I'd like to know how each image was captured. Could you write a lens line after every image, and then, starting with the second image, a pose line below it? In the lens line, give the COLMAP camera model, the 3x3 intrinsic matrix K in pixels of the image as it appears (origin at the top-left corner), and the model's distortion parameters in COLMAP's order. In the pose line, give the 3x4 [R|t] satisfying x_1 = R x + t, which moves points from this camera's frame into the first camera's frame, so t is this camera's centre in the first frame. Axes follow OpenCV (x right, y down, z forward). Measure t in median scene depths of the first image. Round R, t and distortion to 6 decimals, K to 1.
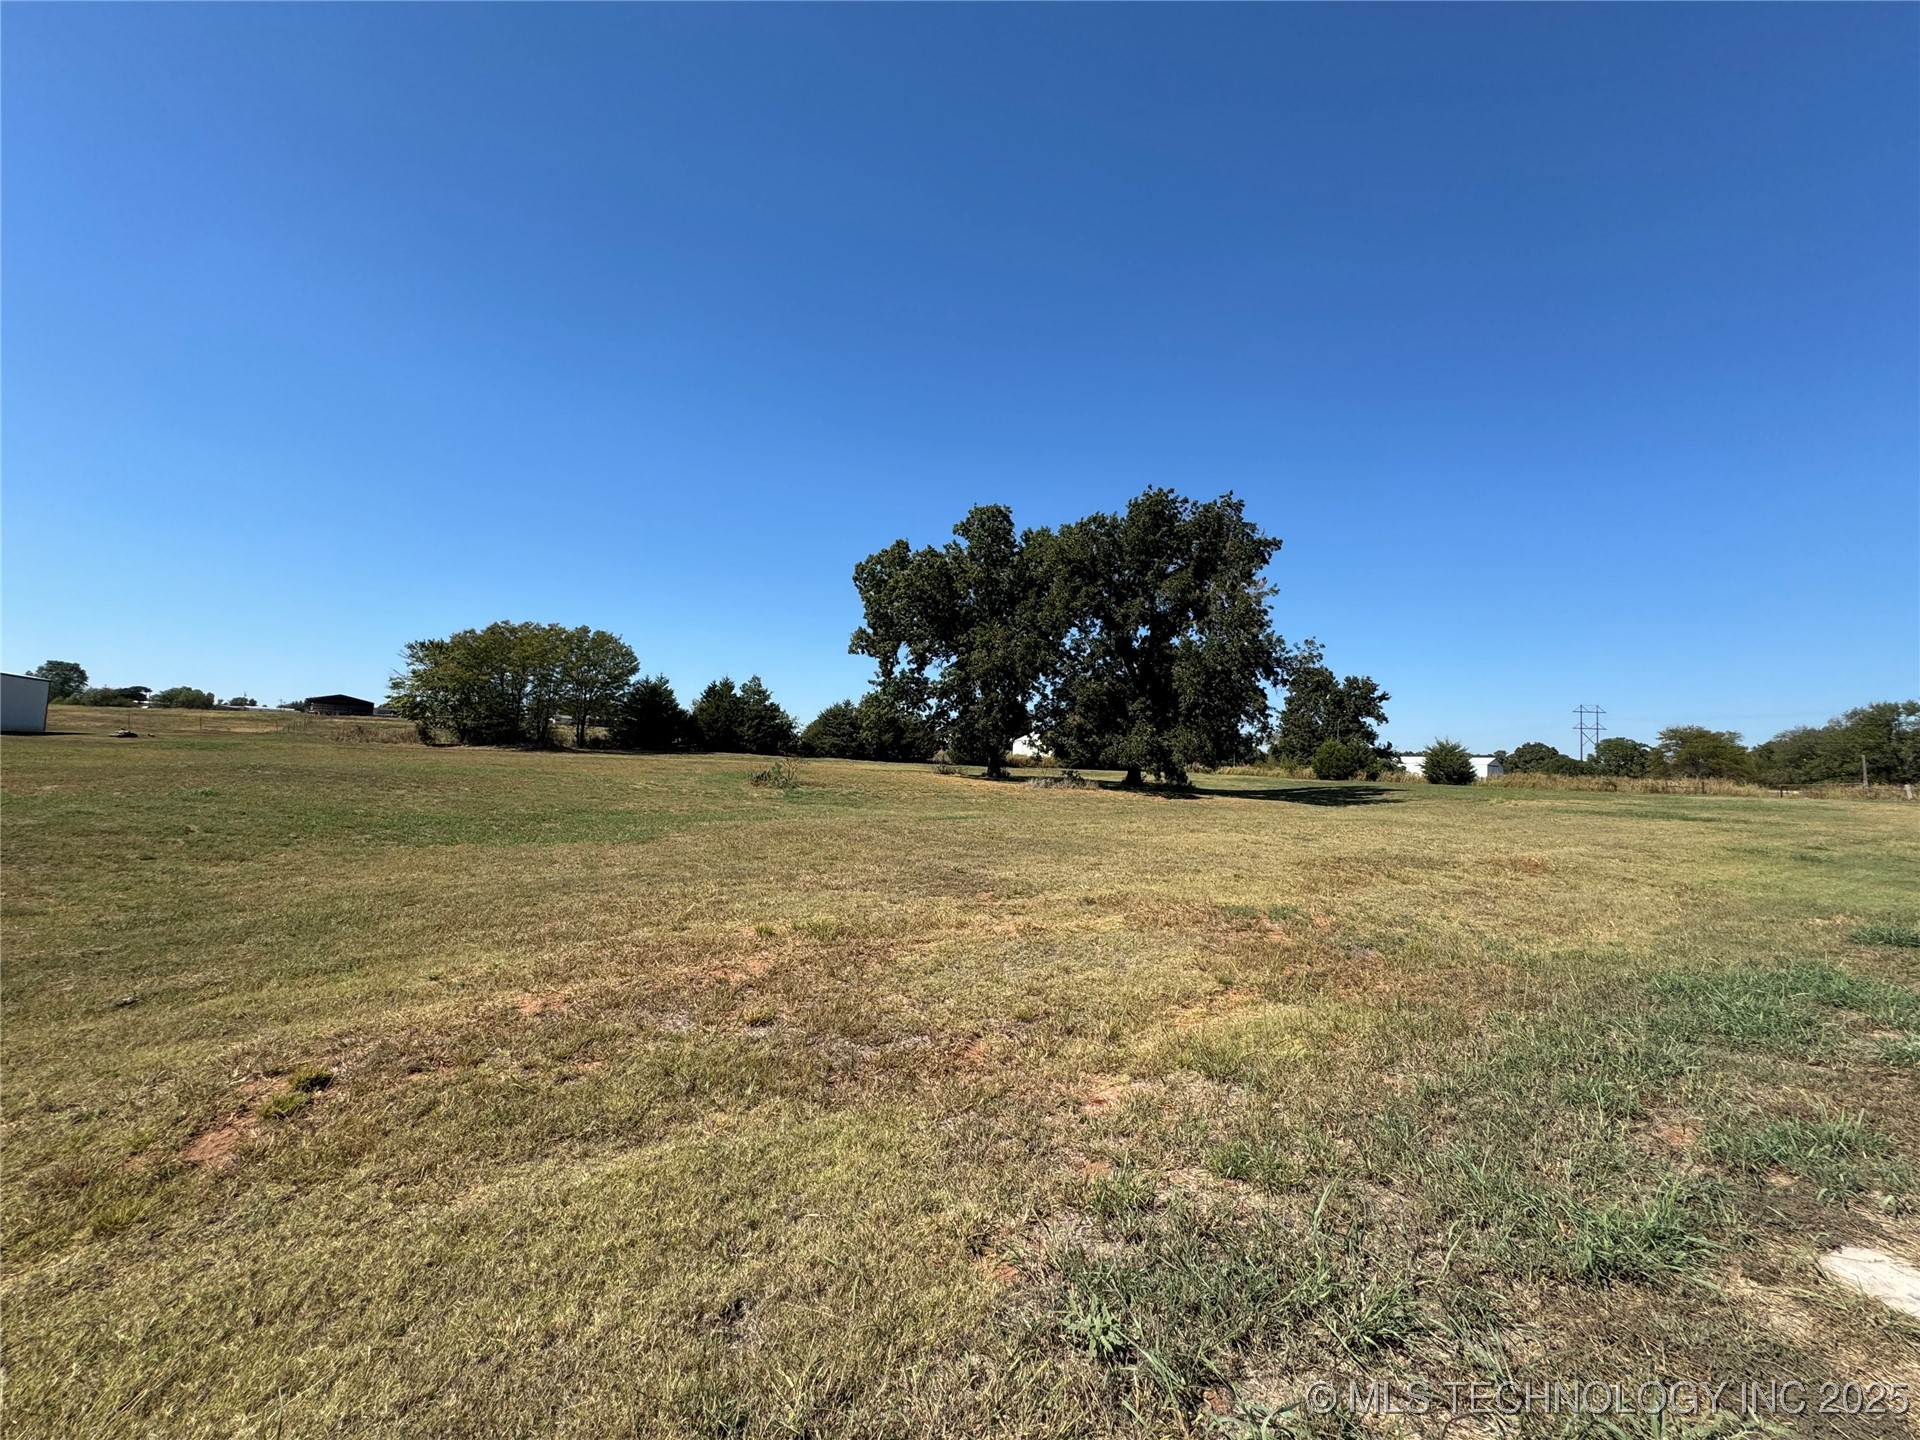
lens RADIAL K [[764.9, 0, 959.5], [0, 764.9, 730.0], [0, 0, 1]] dist [-0.001872, 0.000289]
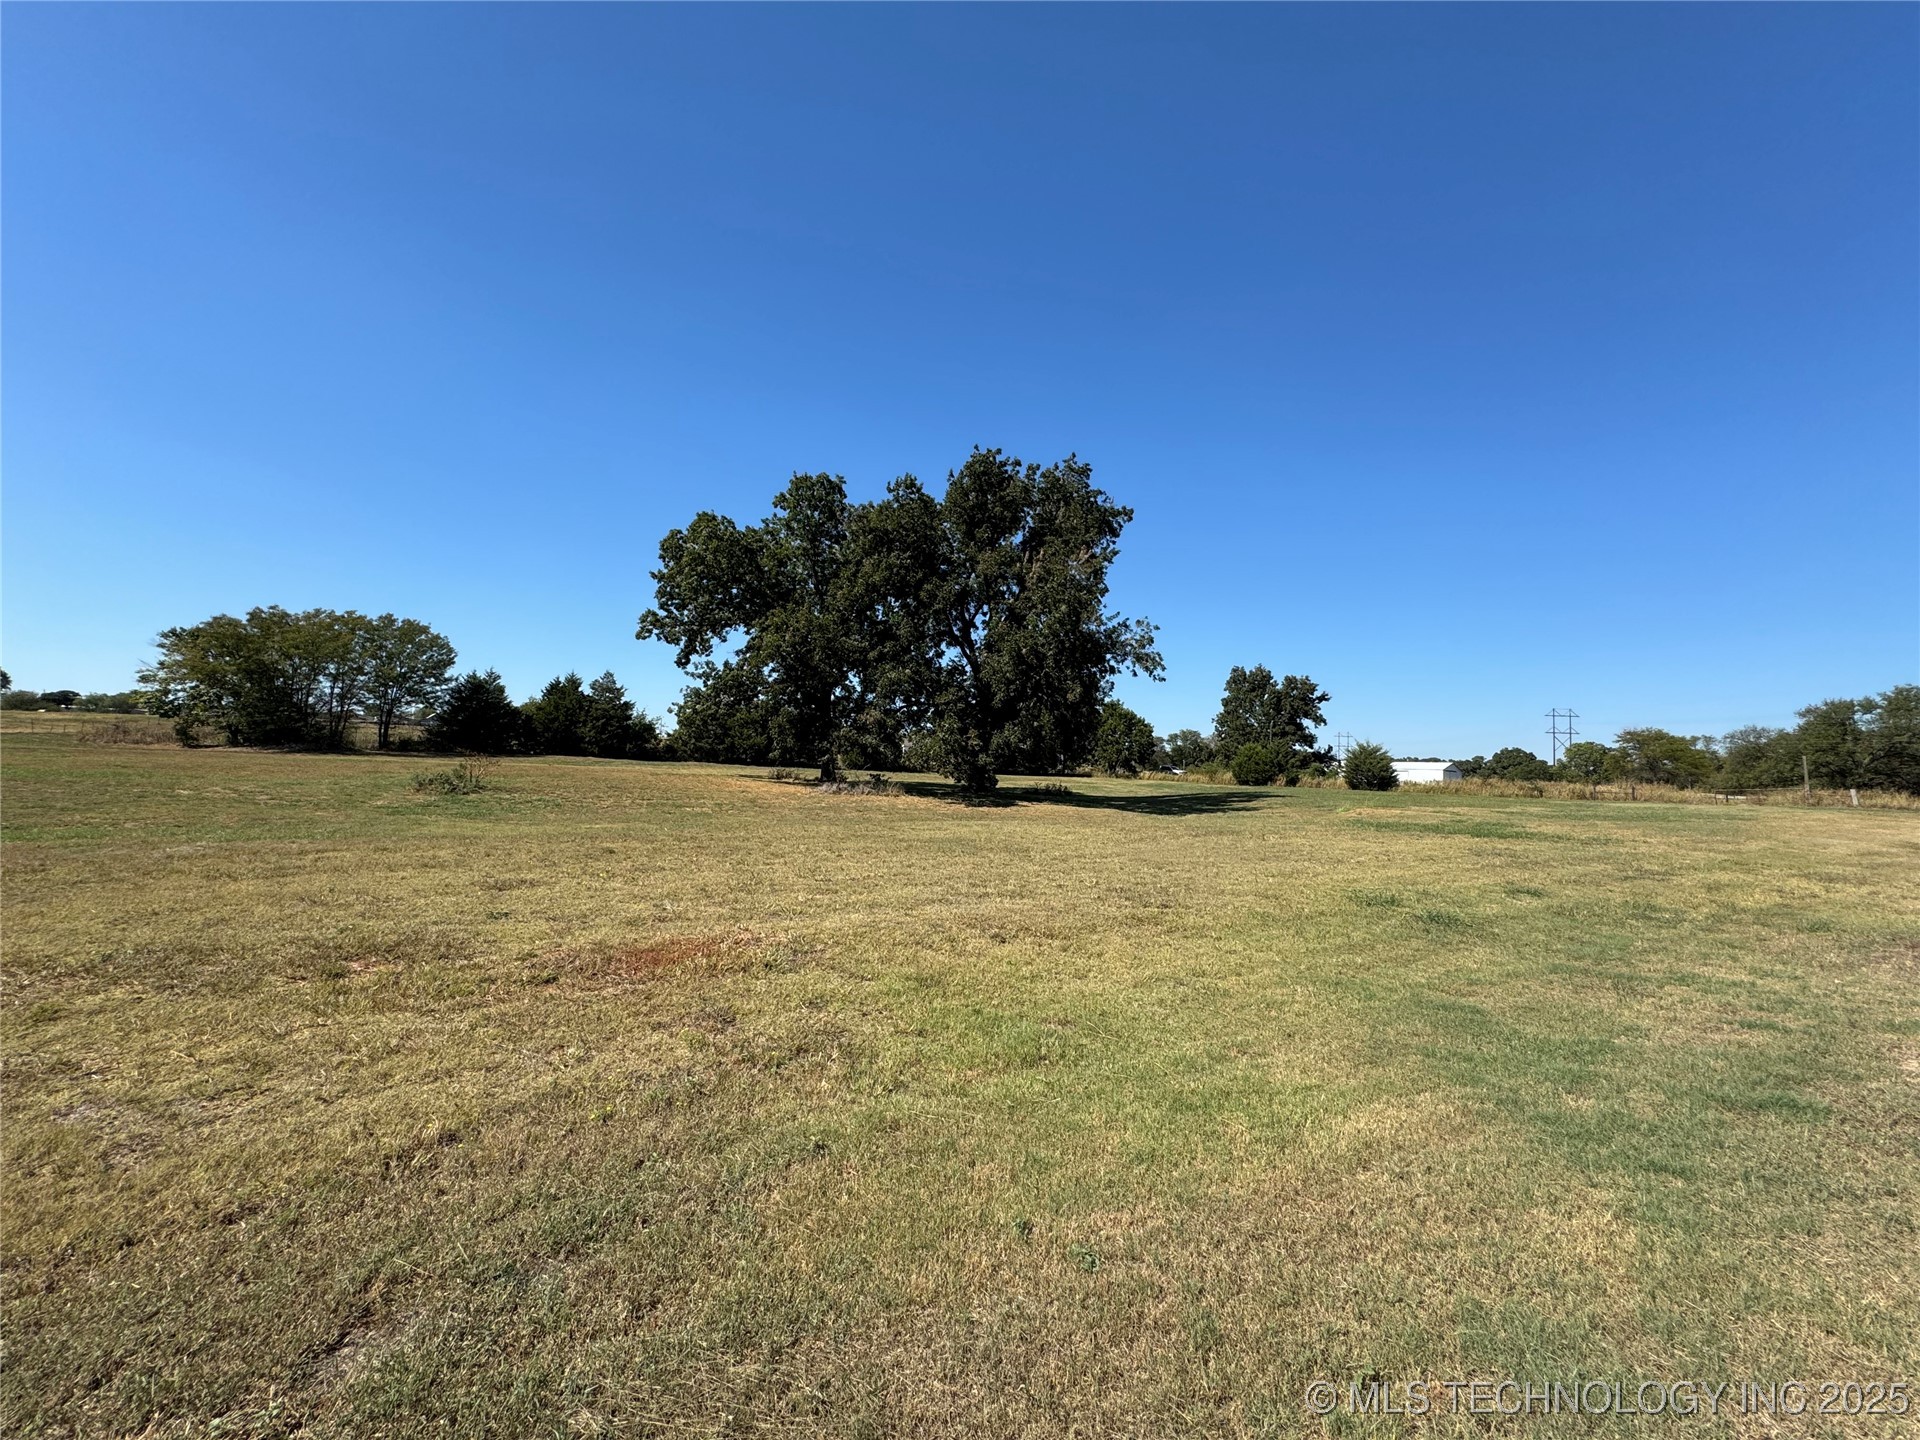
lens RADIAL K [[764.9, 0, 962.3], [0, 764.9, 732.7], [0, 0, 1]] dist [-0.001872, 0.000289]
pose [[0.999995, -0.000579, 0.003054, 0.172897], [0.000596, 0.999983, -0.005810, 0.008663], [-0.003051, 0.005812, 0.999978, 0.099684]]
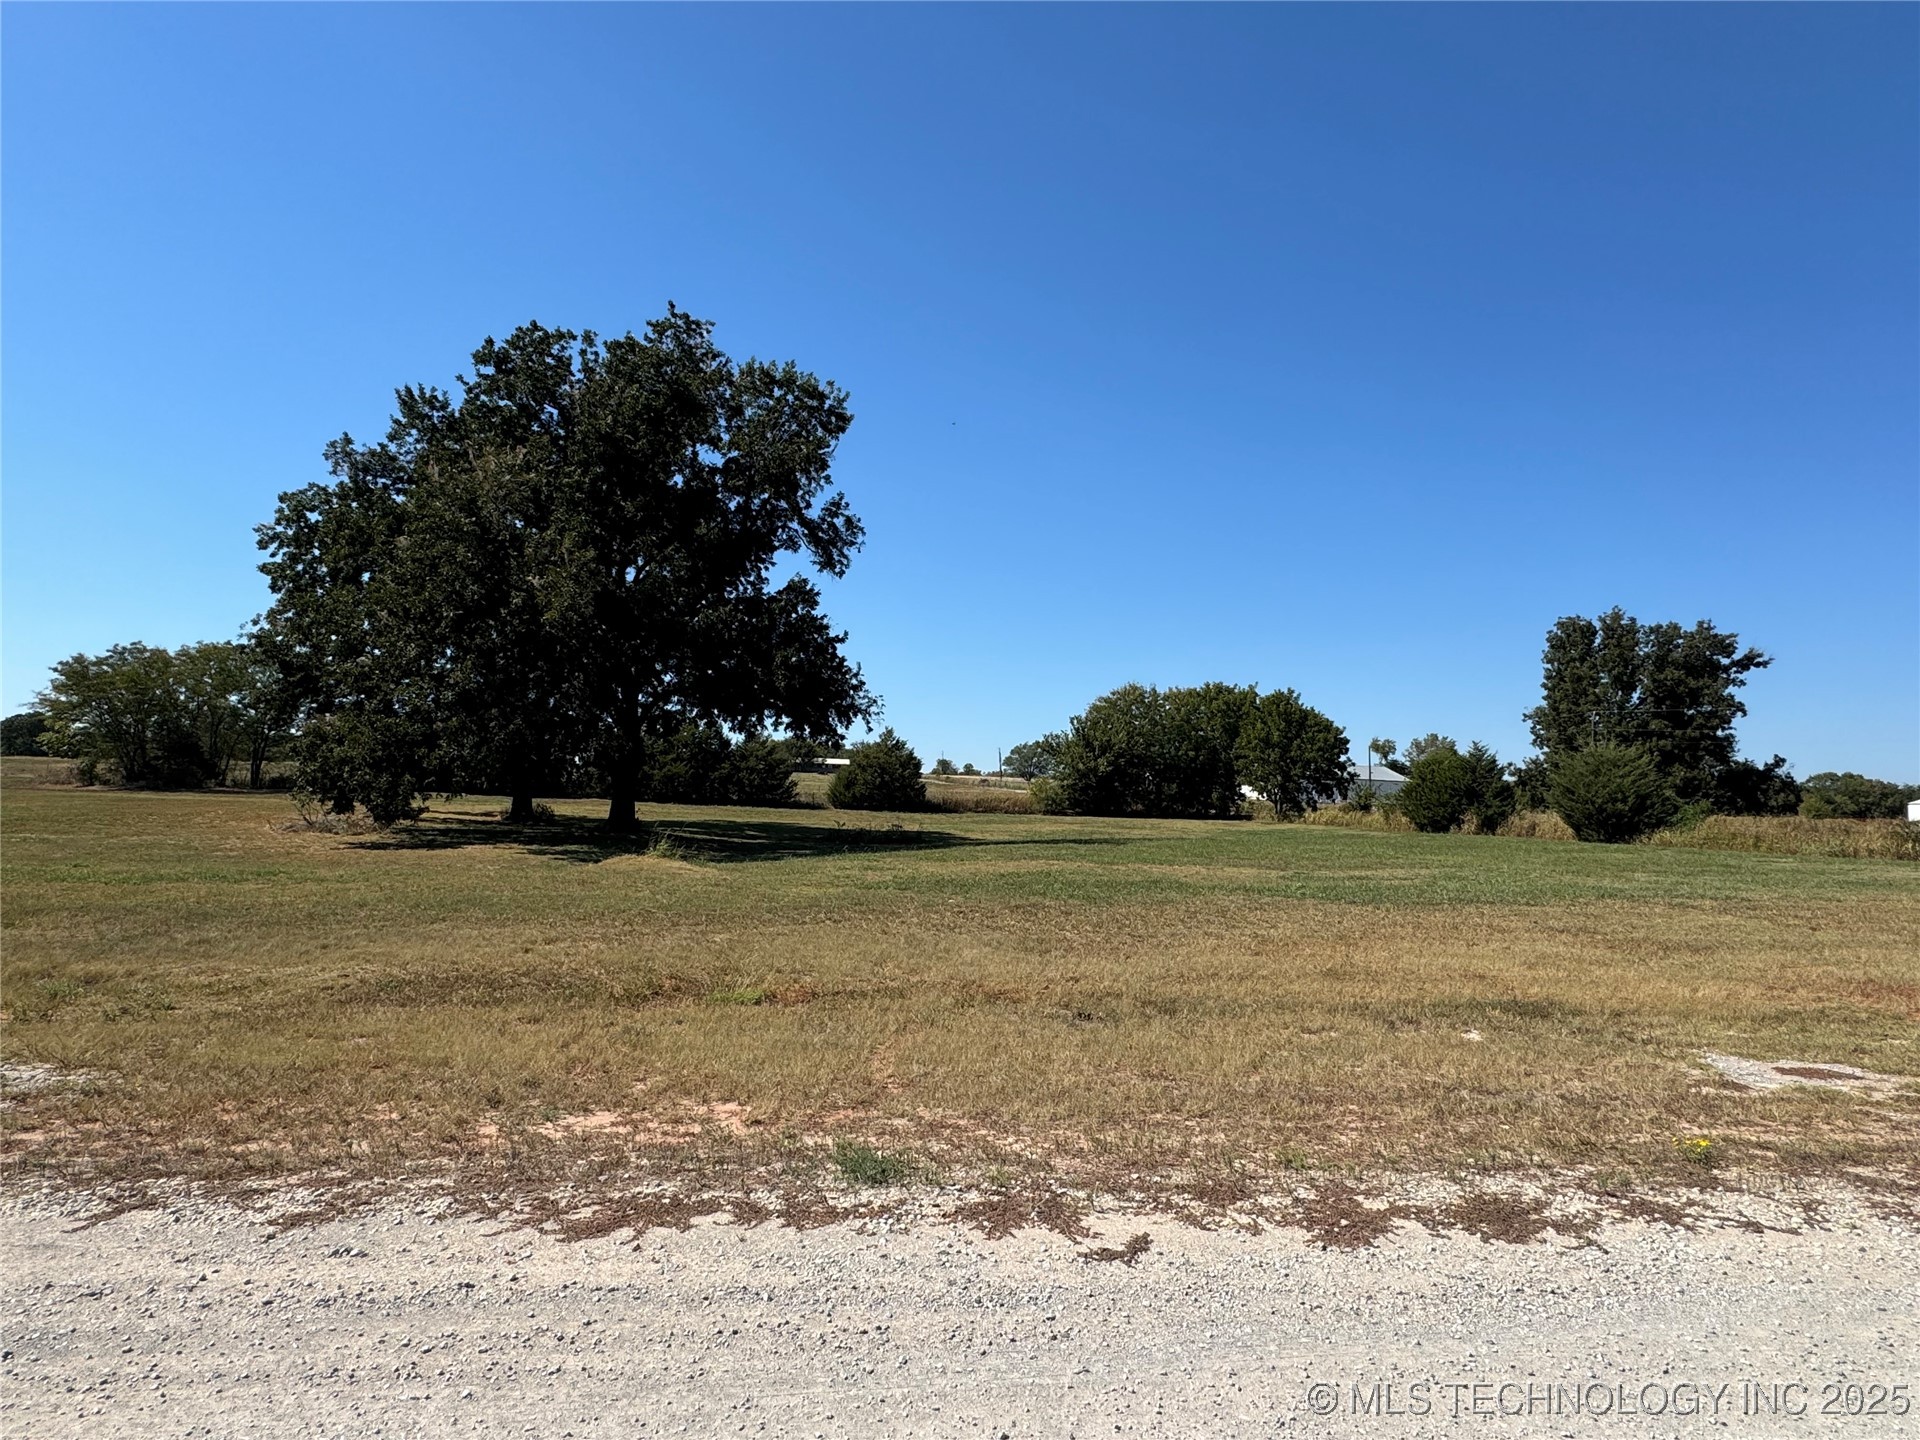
lens RADIAL K [[1054.3, 0, 951.6], [0, 1054.3, 722.7], [0, 0, 1]] dist [0.016084, 0.004658]
pose [[0.874407, -0.048279, -0.482784, 0.702333], [0.019797, 0.997759, -0.063920, 0.040223], [0.484788, 0.046334, 0.873403, 0.336187]]
